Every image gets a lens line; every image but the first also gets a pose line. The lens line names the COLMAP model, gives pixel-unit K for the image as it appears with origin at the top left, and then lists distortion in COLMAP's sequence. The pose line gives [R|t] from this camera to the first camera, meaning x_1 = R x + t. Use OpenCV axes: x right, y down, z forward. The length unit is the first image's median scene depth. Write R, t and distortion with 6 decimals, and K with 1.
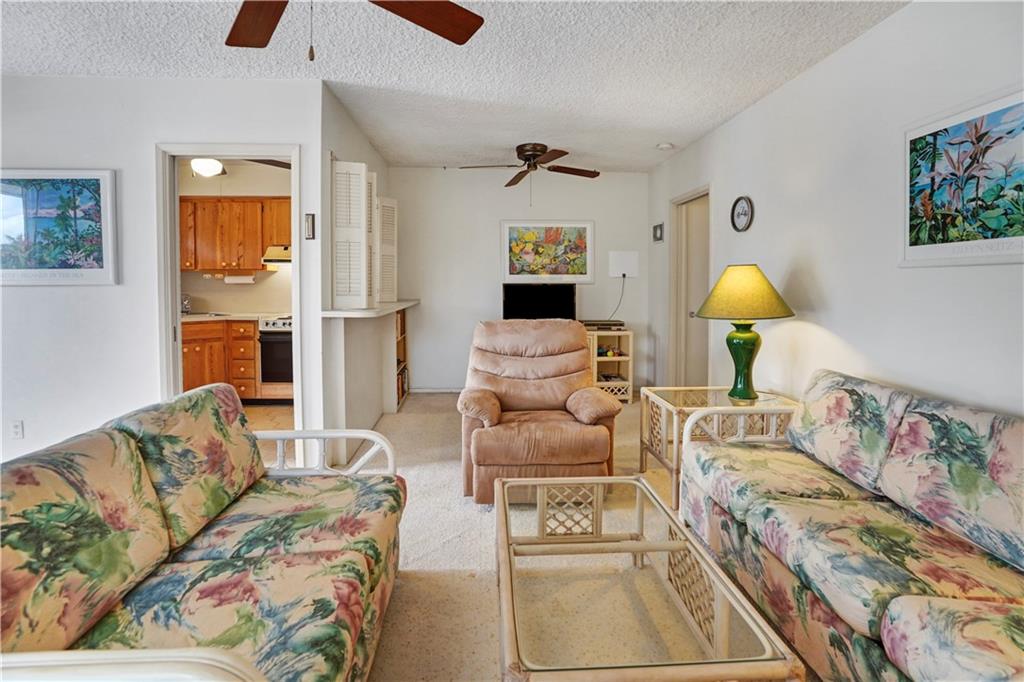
lens RADIAL K [[498.2, 0, 487.6], [0, 498.2, 295.5], [0, 0, 1]] dist [-0.051140, 0.018273]
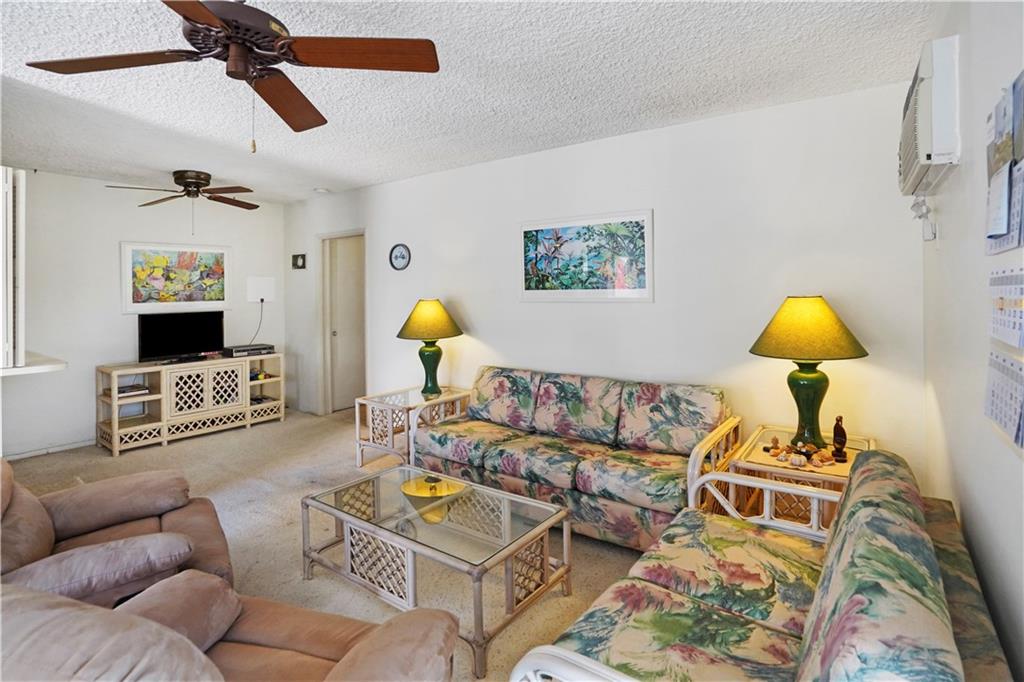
lens RADIAL K [[517.4, 0, 479.0], [0, 517.4, 289.0], [0, 0, 1]] dist [-0.069365, 0.038591]
pose [[0.645848, -0.006023, 0.763442, -0.508497], [0.030417, 0.999378, -0.017847, -0.058148], [-0.762860, 0.034748, 0.645630, -0.071632]]
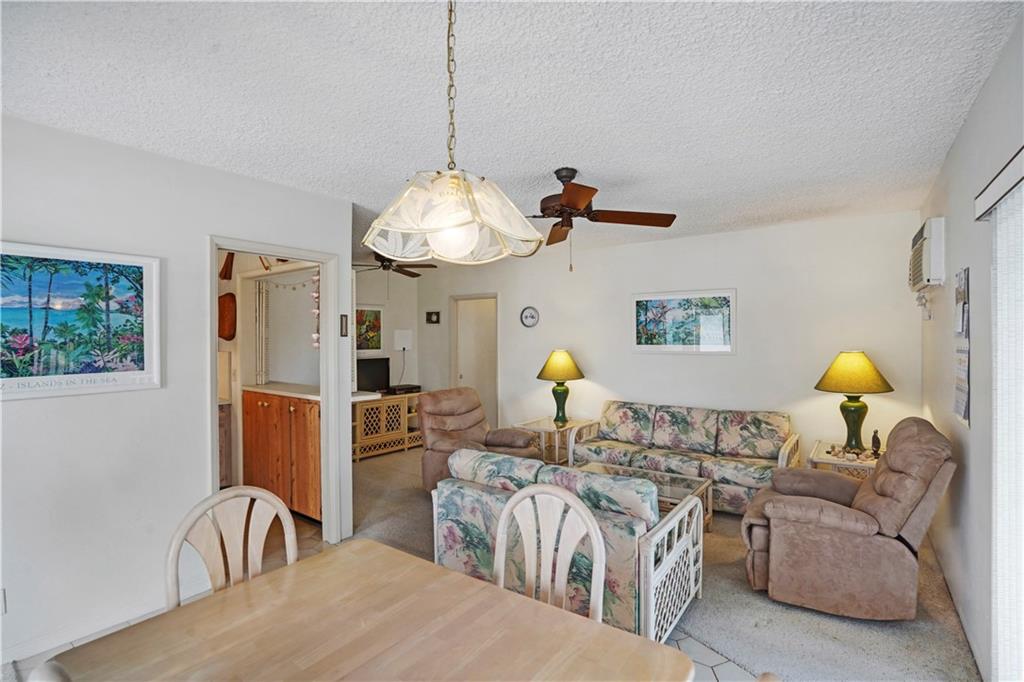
lens RADIAL K [[508.8, 0, 510.0], [0, 508.8, 336.3], [0, 0, 1]] dist [-0.065037, 0.032409]
pose [[0.623113, -0.002909, 0.782126, -1.094564], [0.022646, 0.999641, -0.014324, -0.090420], [-0.781804, 0.026638, 0.622955, -0.055462]]
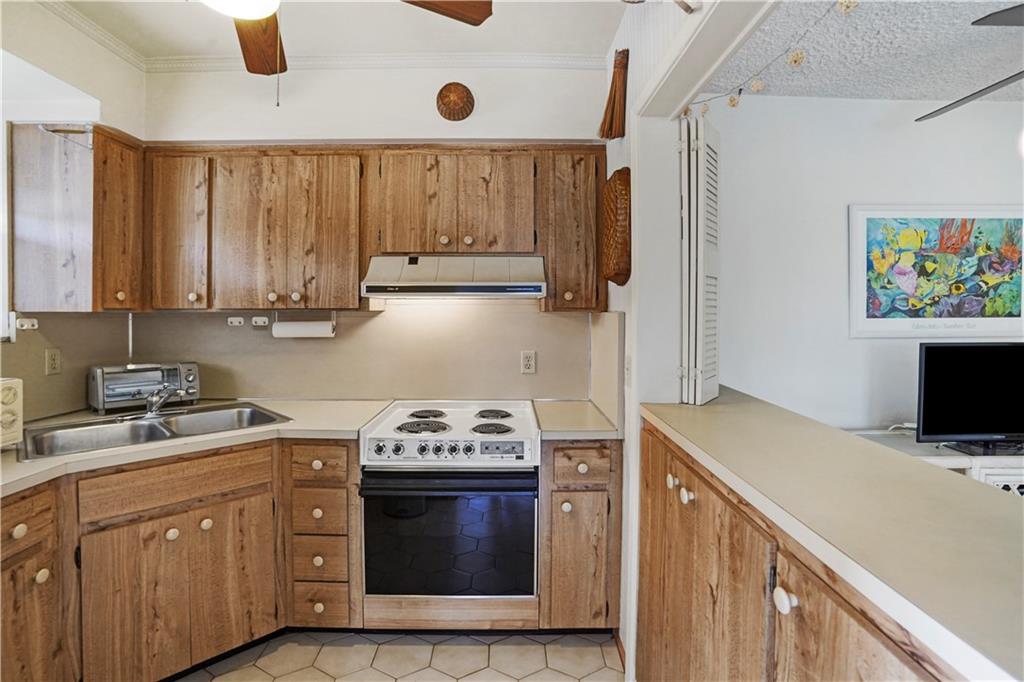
lens RADIAL K [[490.6, 0, 493.1], [0, 490.6, 304.9], [0, 0, 1]] dist [-0.052806, 0.018723]
pose [[0.999082, 0.000777, -0.042843, -0.548878], [-0.001844, 0.999689, -0.024880, -0.079228], [0.042810, 0.024936, 0.998772, 0.984664]]
